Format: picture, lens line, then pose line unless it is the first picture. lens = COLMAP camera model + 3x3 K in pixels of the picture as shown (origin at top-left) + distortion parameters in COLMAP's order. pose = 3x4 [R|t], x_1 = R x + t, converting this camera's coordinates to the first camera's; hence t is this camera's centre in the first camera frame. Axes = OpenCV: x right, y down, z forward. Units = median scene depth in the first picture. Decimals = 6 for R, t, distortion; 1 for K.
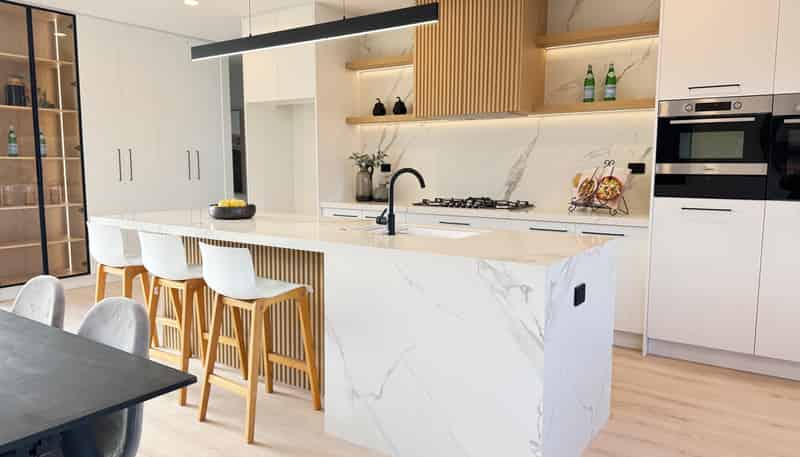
lens RADIAL K [[542.9, 0, 400.0], [0, 542.9, 228.5], [0, 0, 1]] dist [0.002201, -0.000955]
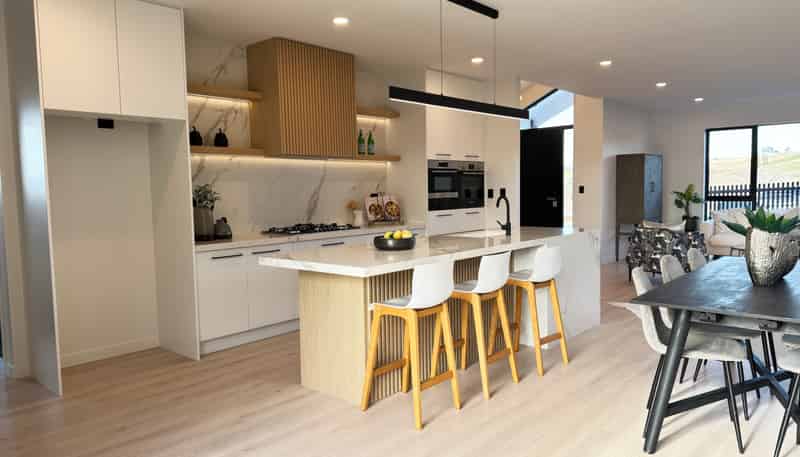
lens RADIAL K [[542.9, 0, 400.0], [0, 542.9, 228.5], [0, 0, 1]] dist [0.002201, -0.000955]
pose [[0.126274, -0.077250, 0.988983, -1.159455], [0.131255, 0.989499, 0.060531, -0.104847], [-0.983274, 0.122165, 0.135088, 0.724805]]
